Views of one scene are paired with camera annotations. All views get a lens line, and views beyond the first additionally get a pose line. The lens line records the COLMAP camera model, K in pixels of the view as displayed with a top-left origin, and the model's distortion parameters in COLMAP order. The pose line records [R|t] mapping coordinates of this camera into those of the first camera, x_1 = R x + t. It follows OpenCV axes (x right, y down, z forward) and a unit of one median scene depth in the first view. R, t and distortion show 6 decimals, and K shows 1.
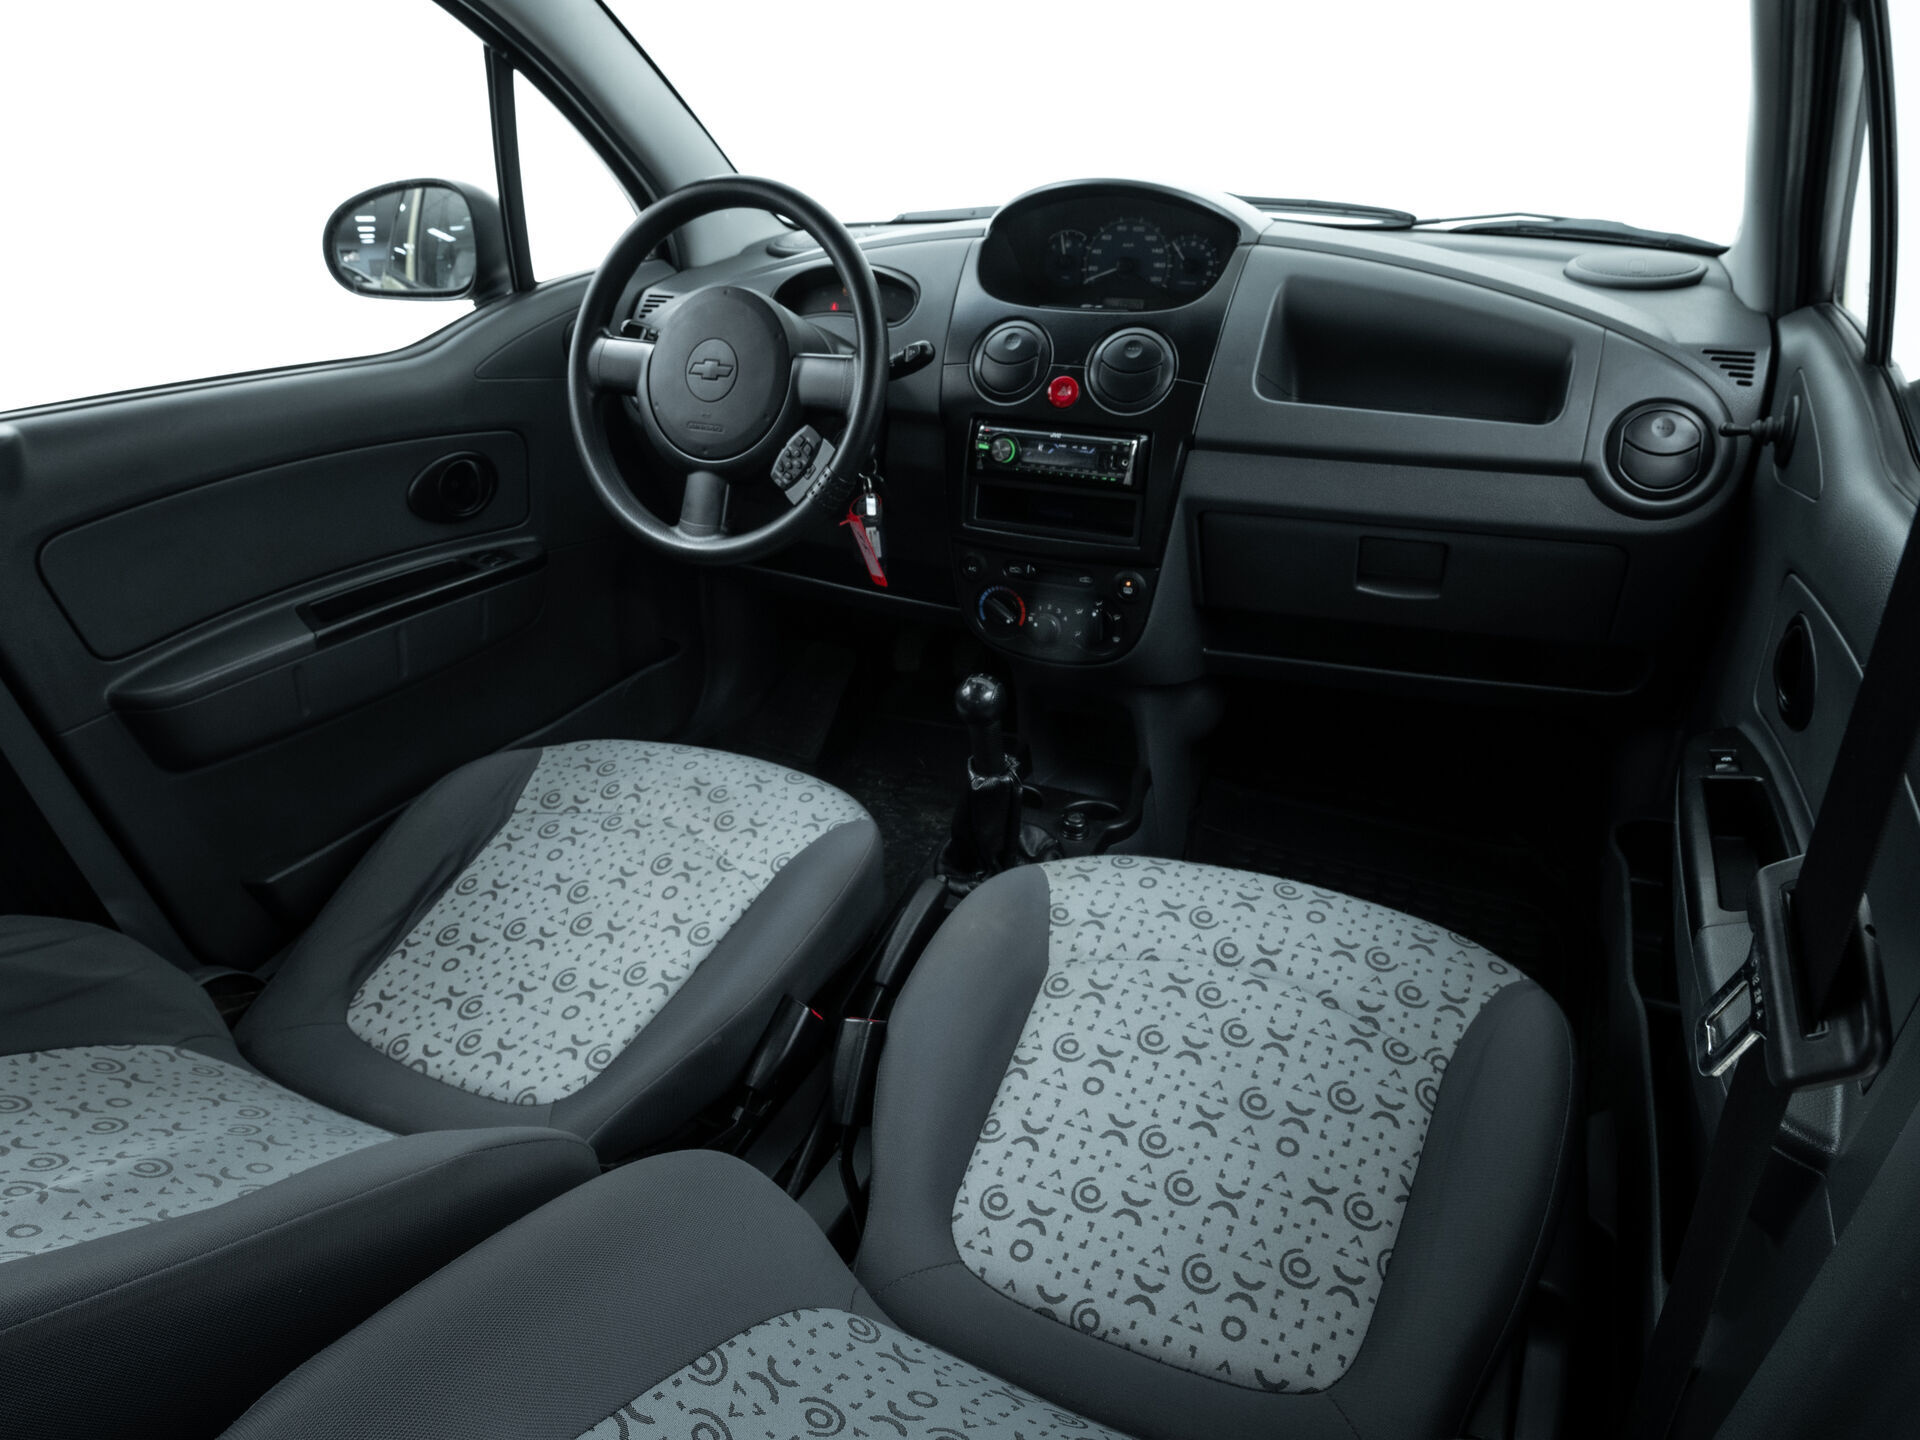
lens RADIAL K [[1247.0, 0, 964.7], [0, 1247.0, 712.8], [0, 0, 1]] dist [-0.024874, 0.000691]
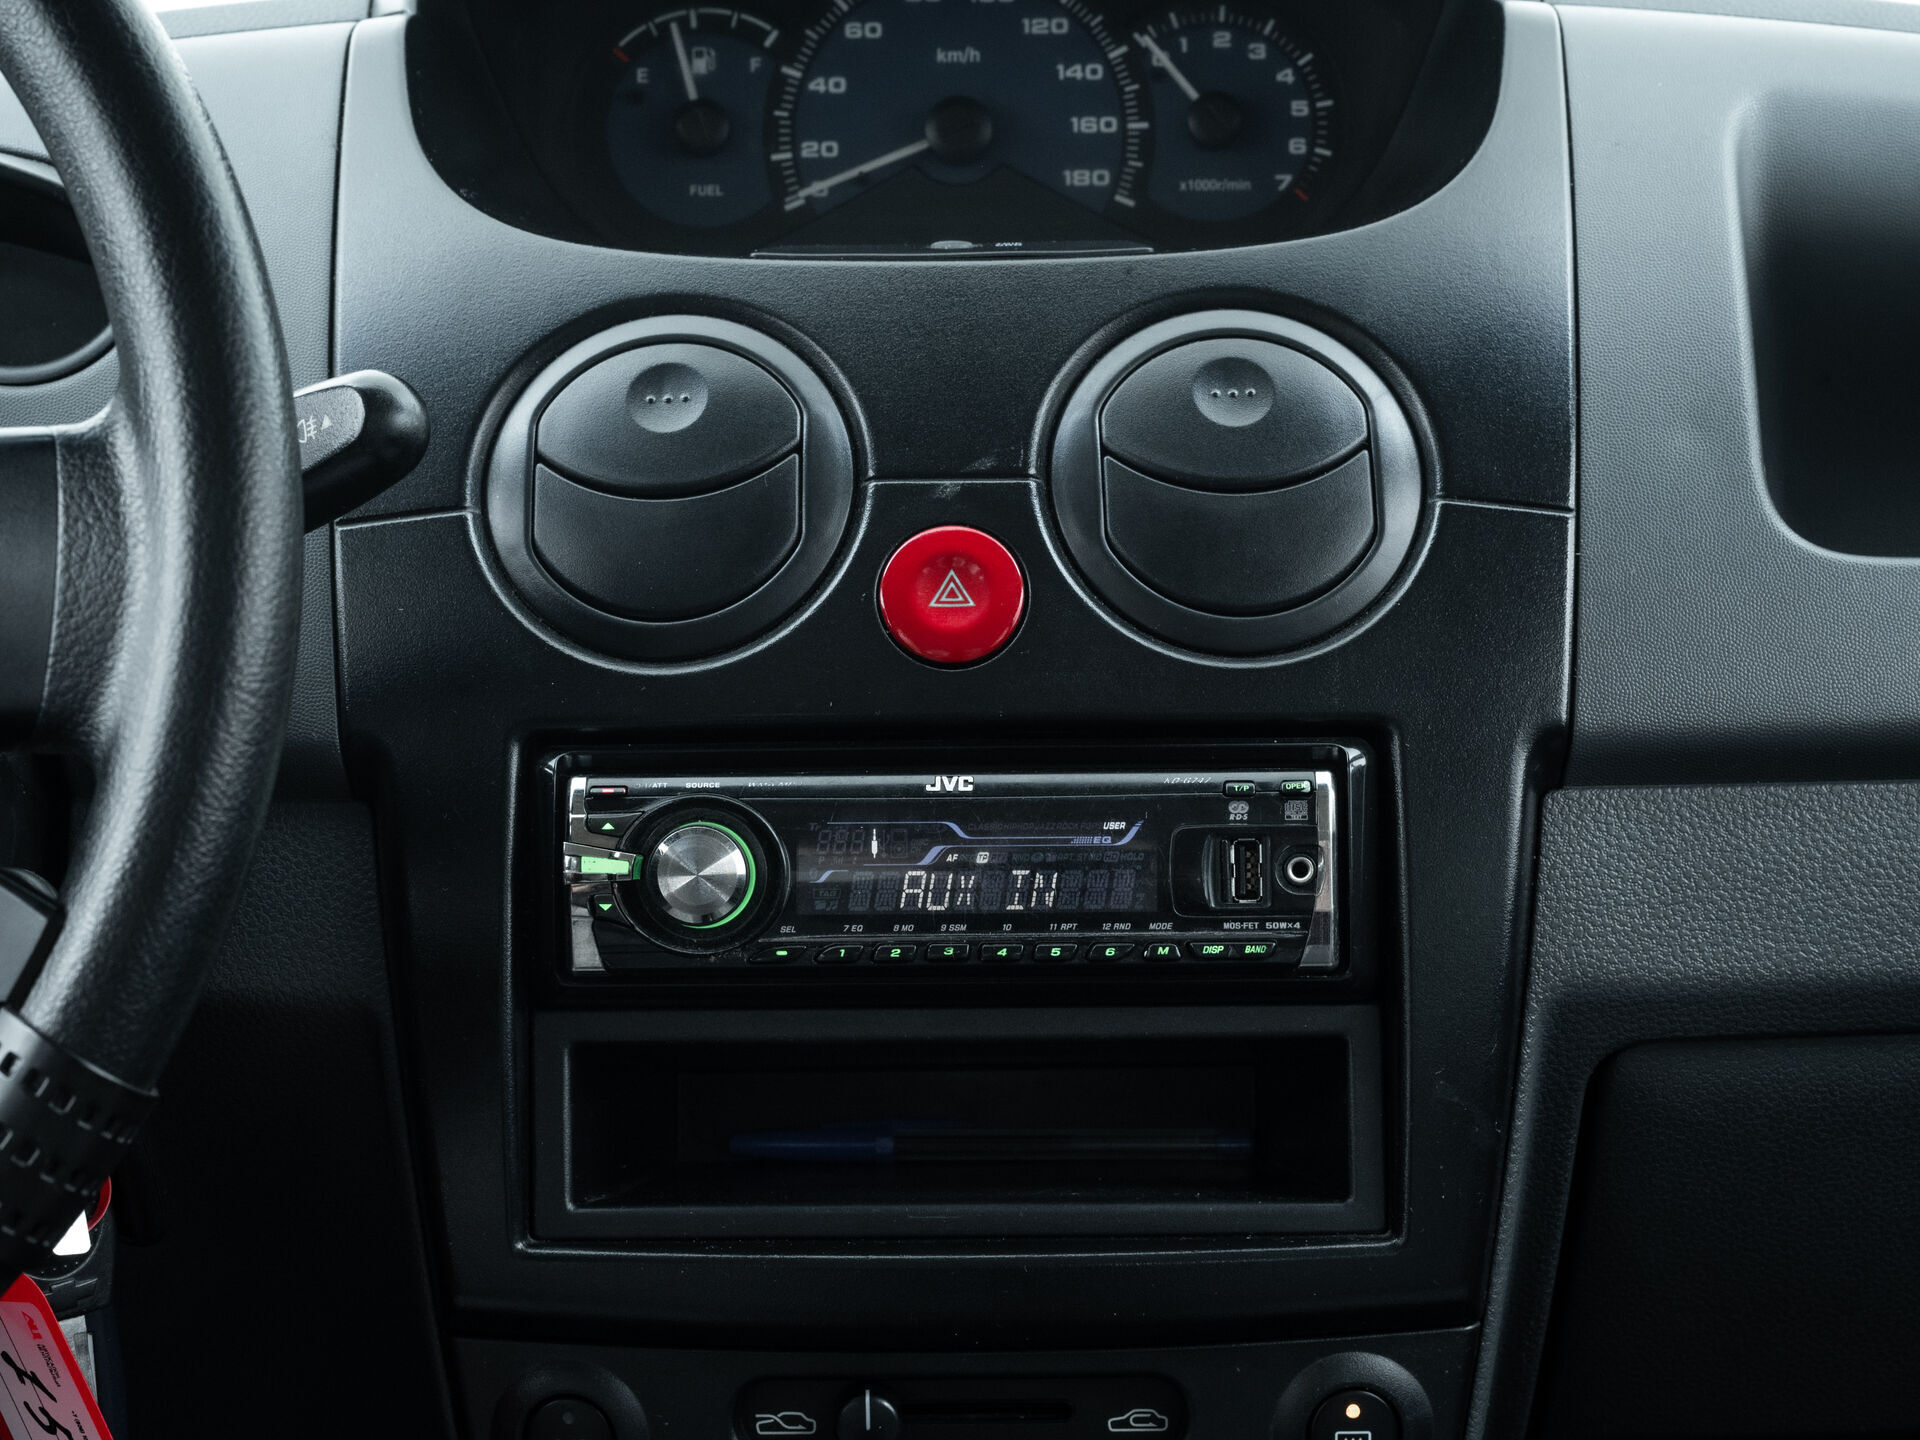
lens RADIAL K [[3364.2, 0, 982.5], [0, 3364.2, 714.9], [0, 0, 1]] dist [-0.008230, 0.047748]
pose [[0.907386, -0.066643, 0.414982, -0.168907], [0.181044, 0.953028, -0.242817, -0.090064], [-0.379307, 0.295459, 0.876830, 0.478575]]
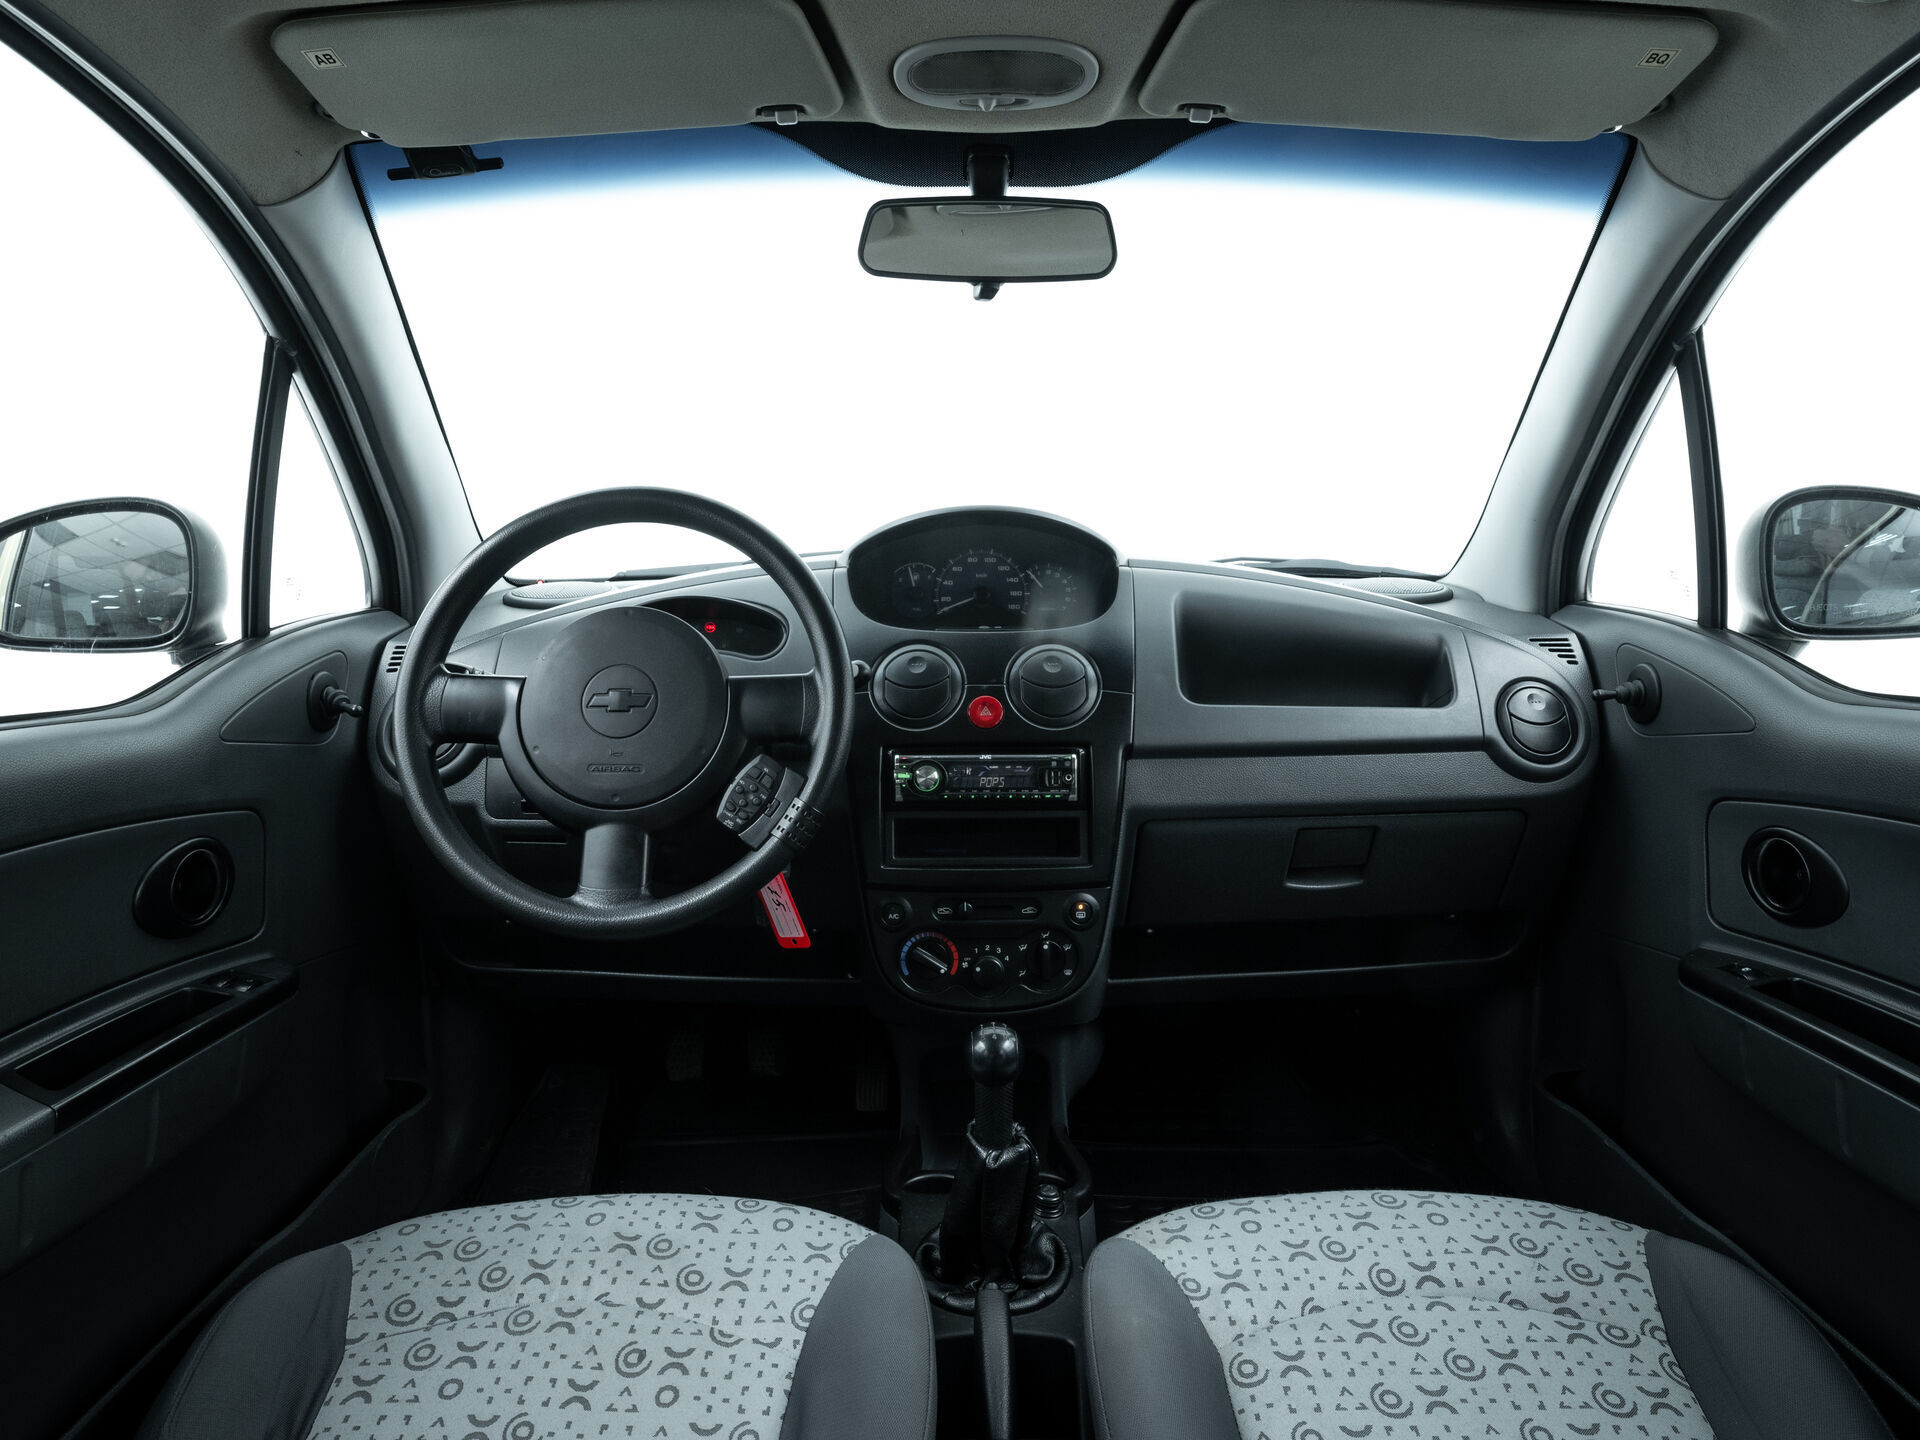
lens RADIAL K [[1286.0, 0, 960.0], [0, 1286.0, 720.0], [0, 0, 1]] dist [-0.026941, -0.000851]
pose [[0.901977, -0.047459, 0.429169, -0.356322], [0.179319, 0.945346, -0.272332, 0.008134], [-0.392788, 0.322595, 0.861191, 0.177638]]
